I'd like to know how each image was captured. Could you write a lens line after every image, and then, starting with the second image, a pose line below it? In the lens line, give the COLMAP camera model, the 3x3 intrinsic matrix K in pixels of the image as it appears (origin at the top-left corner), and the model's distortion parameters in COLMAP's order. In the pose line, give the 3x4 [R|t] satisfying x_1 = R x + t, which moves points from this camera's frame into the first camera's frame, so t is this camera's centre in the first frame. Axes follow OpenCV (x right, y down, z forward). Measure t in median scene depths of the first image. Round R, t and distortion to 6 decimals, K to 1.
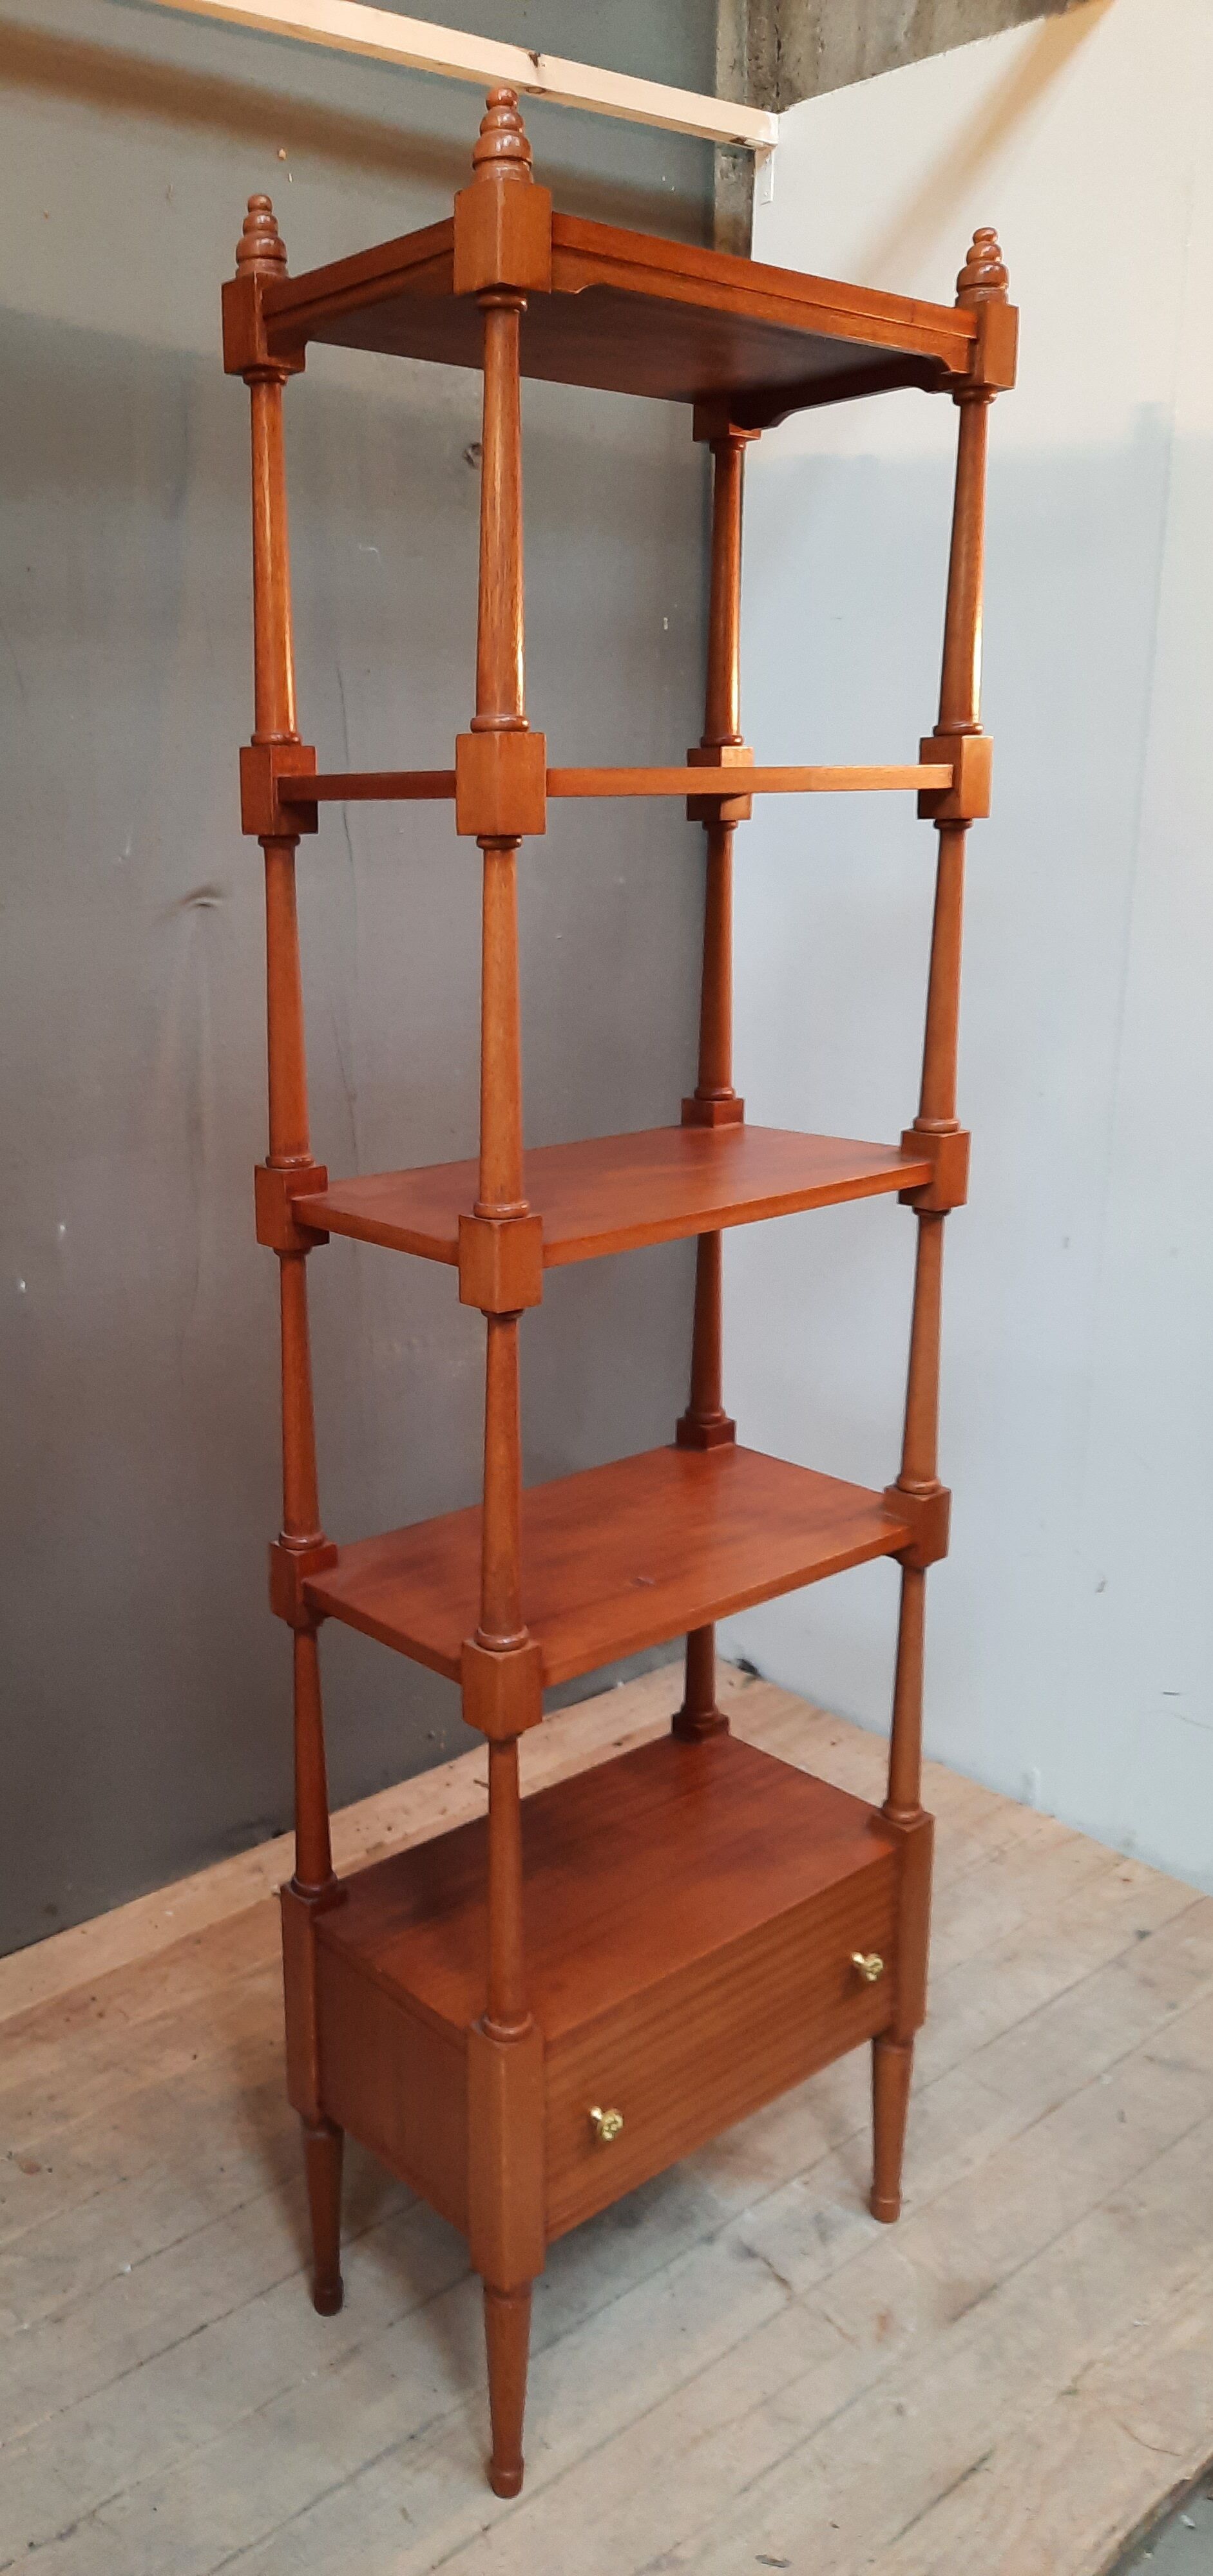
lens RADIAL K [[1883.9, 0, 481.0], [0, 1883.9, 1268.0], [0, 0, 1]] dist [0.030468, -0.019982]
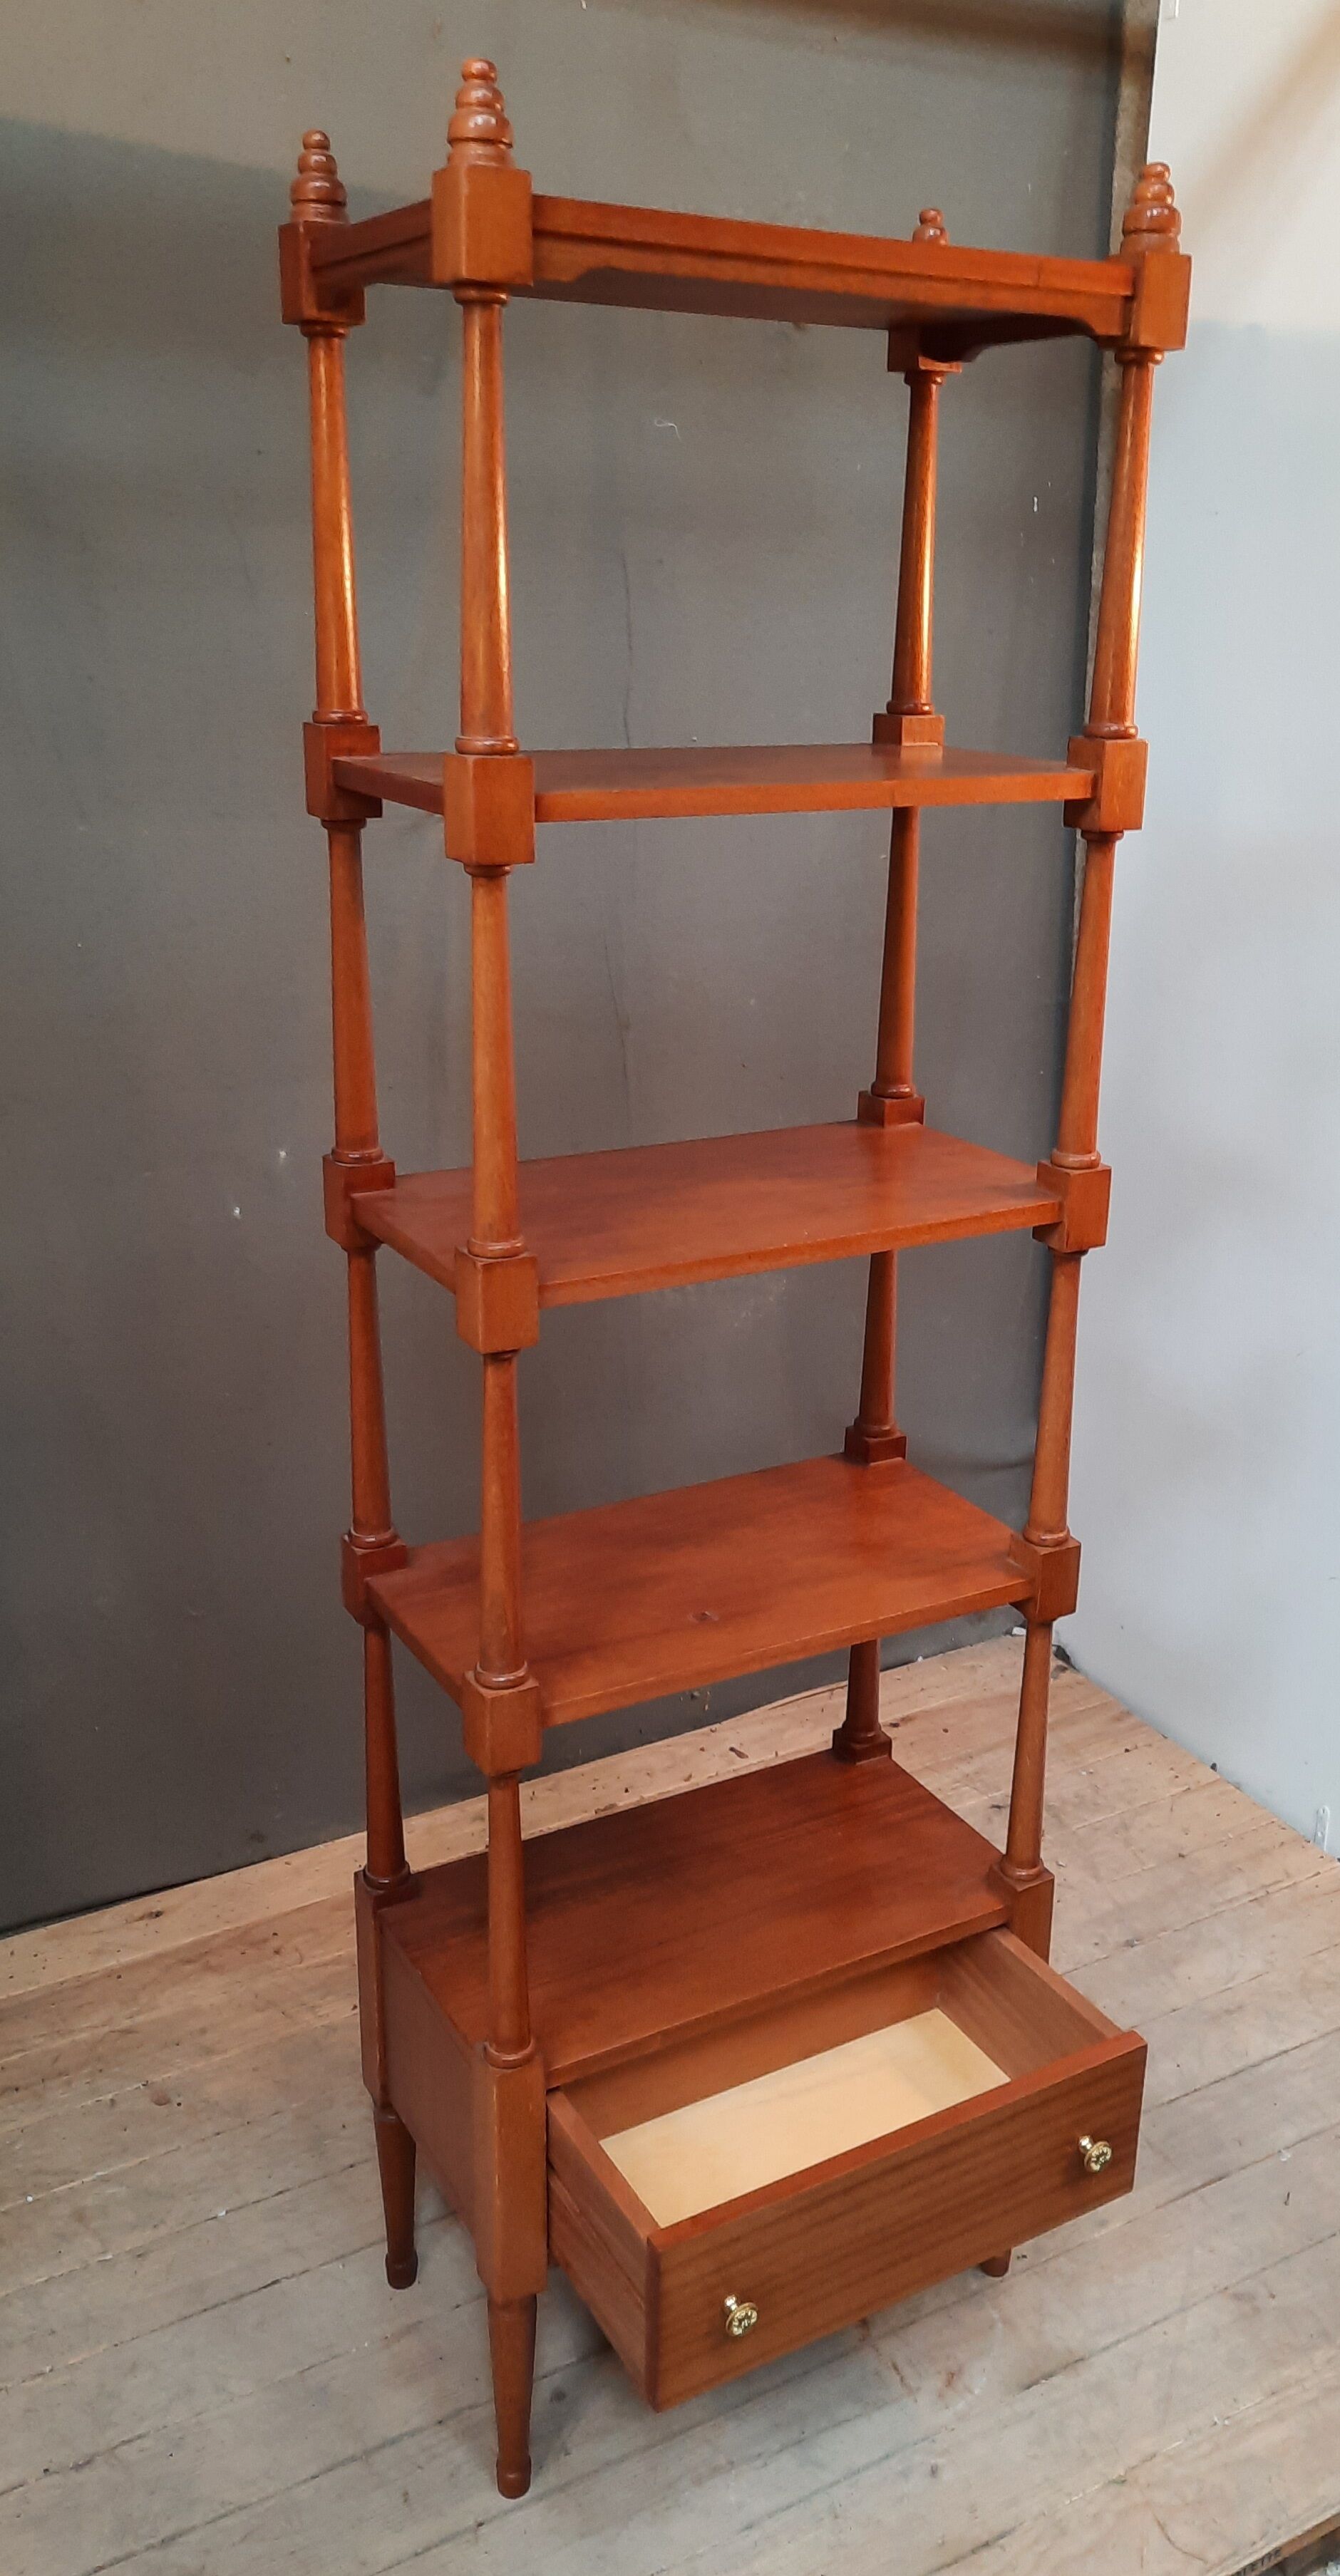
lens RADIAL K [[2076.5, 0, 805.4], [0, 2076.5, 1288.4], [0, 0, 1]] dist [0.045634, -0.031037]
pose [[0.988339, 0.085872, -0.125747, 0.240695], [-0.074732, 0.993063, 0.090779, -0.093753], [0.132670, -0.080323, 0.987900, -0.021408]]
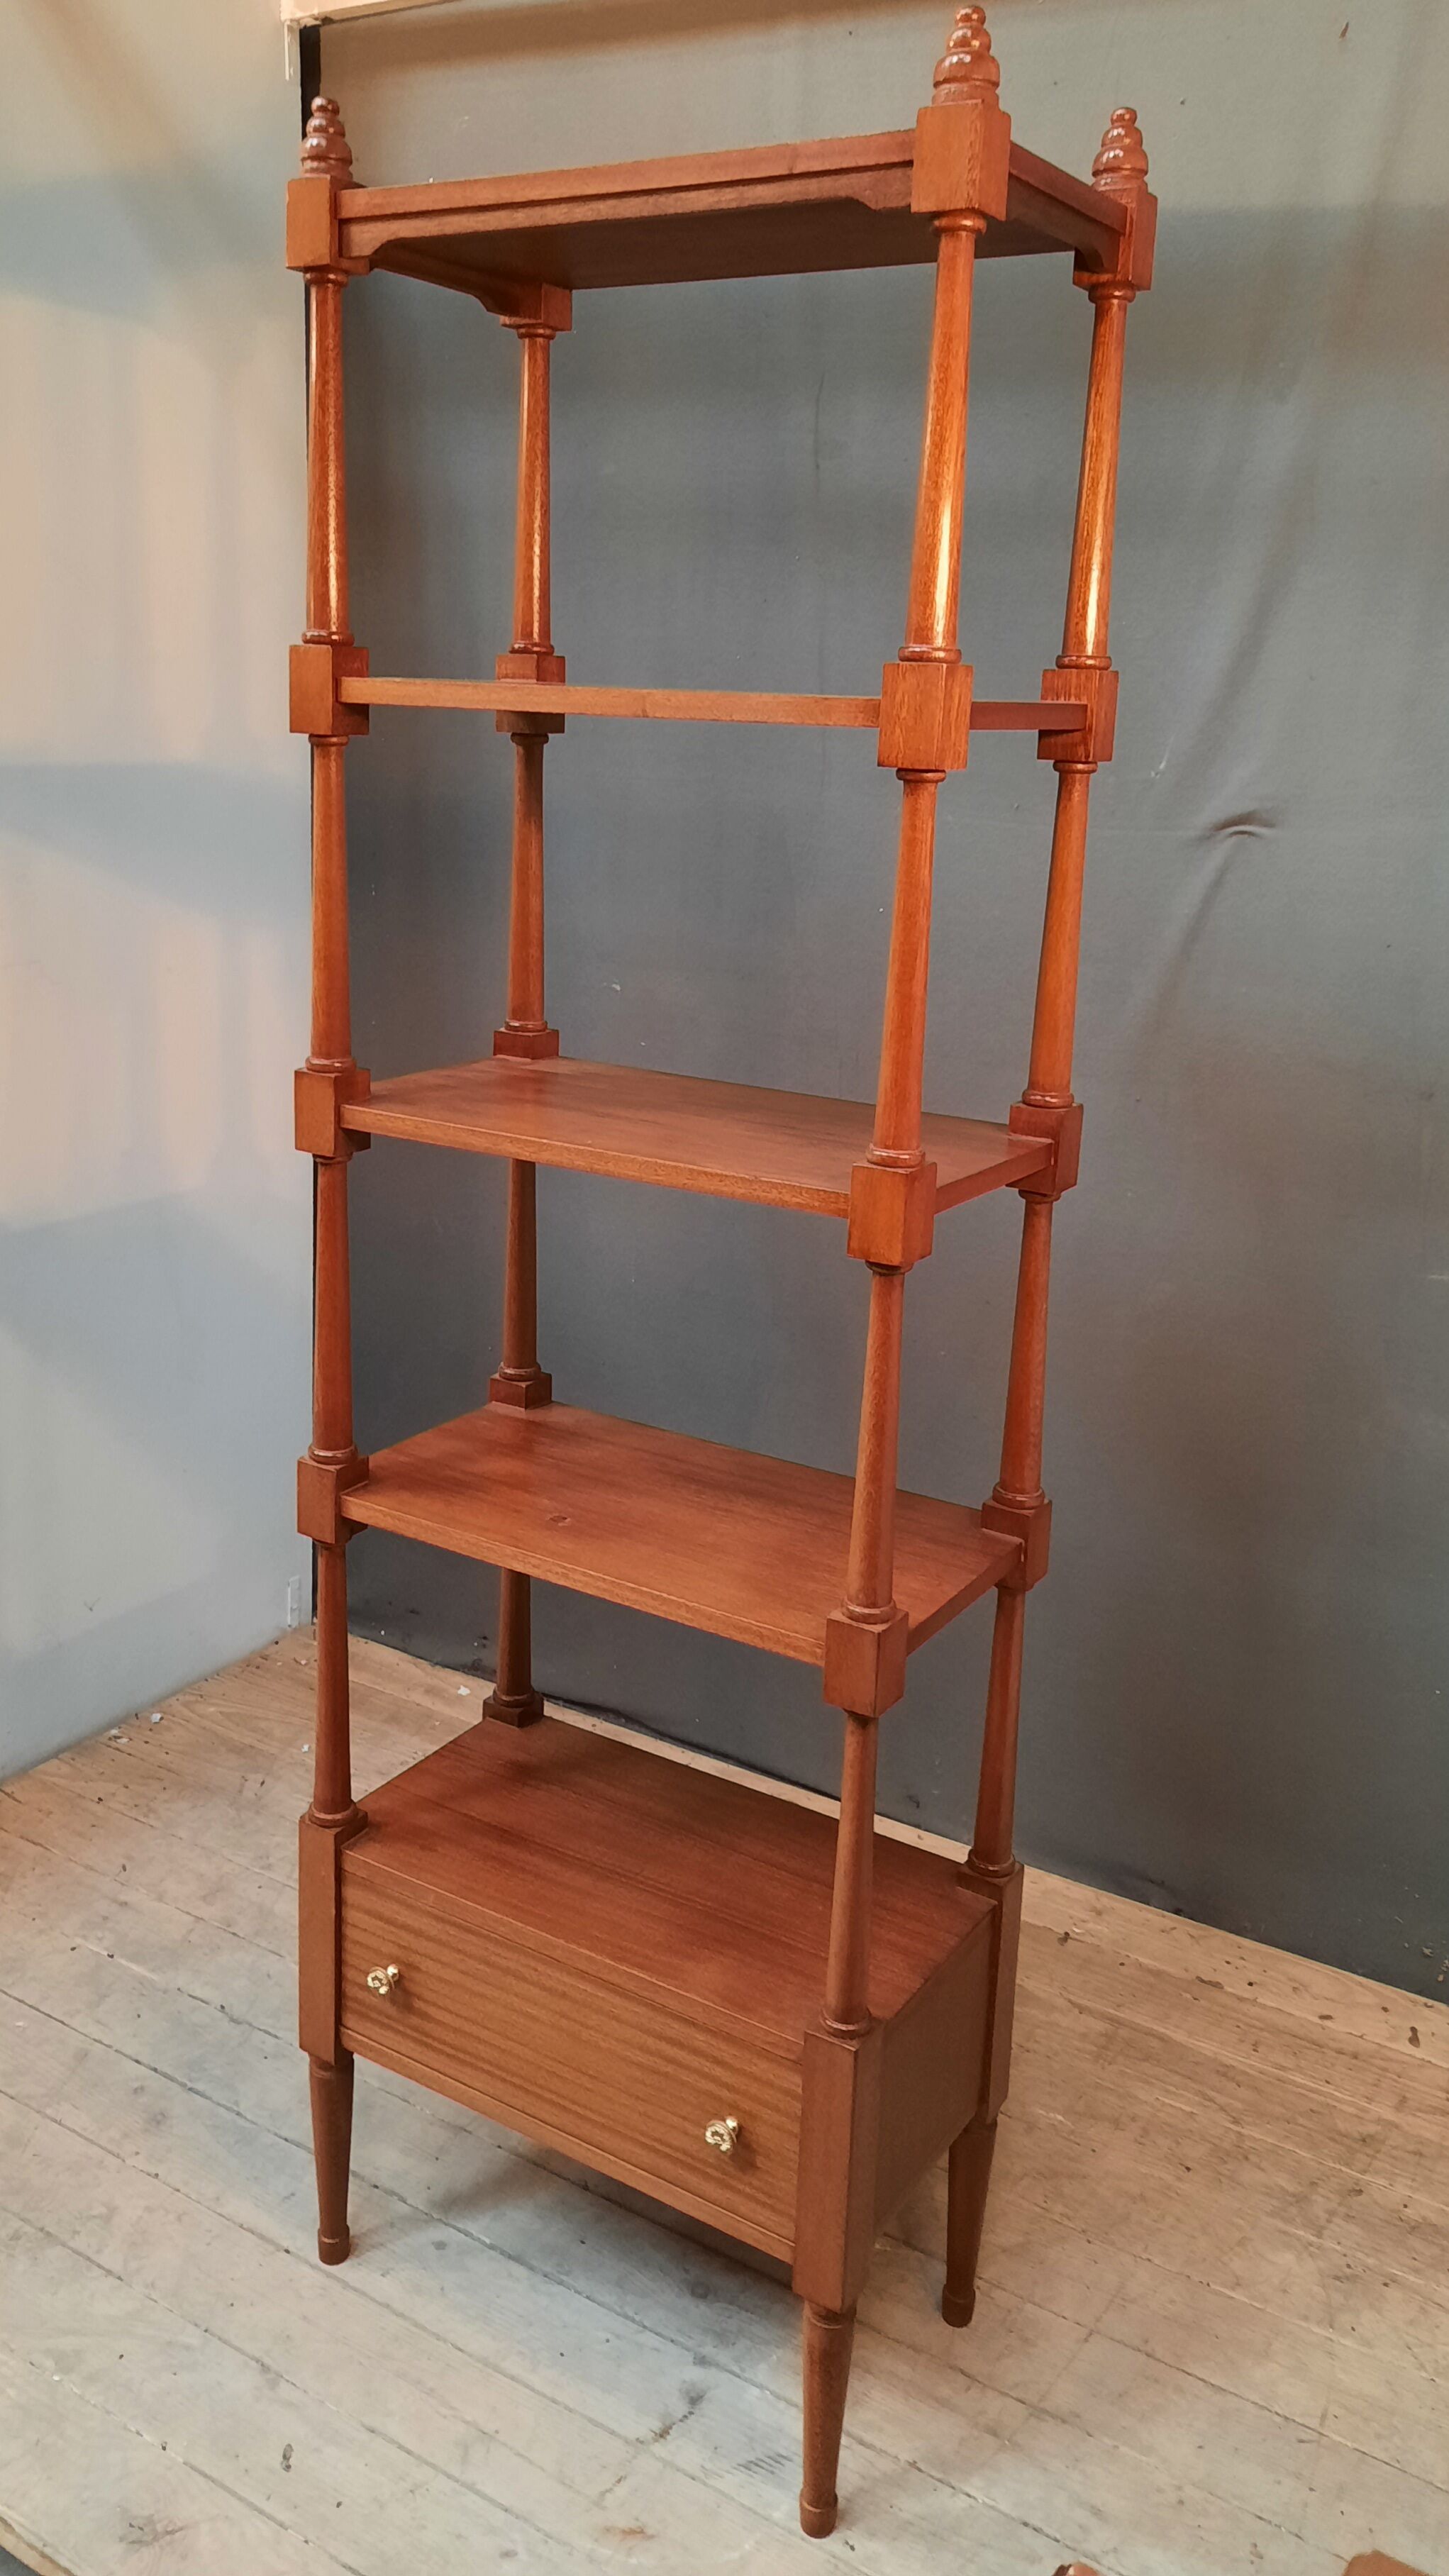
lens RADIAL K [[2124.8, 0, 693.1], [0, 2124.8, 1230.8], [0, 0, 1]] dist [0.050041, -0.034790]
pose [[0.310342, 0.260935, -0.914112, 1.003463], [-0.261744, 0.947877, 0.181711, -0.181541], [0.913881, 0.182871, 0.362464, 0.612413]]
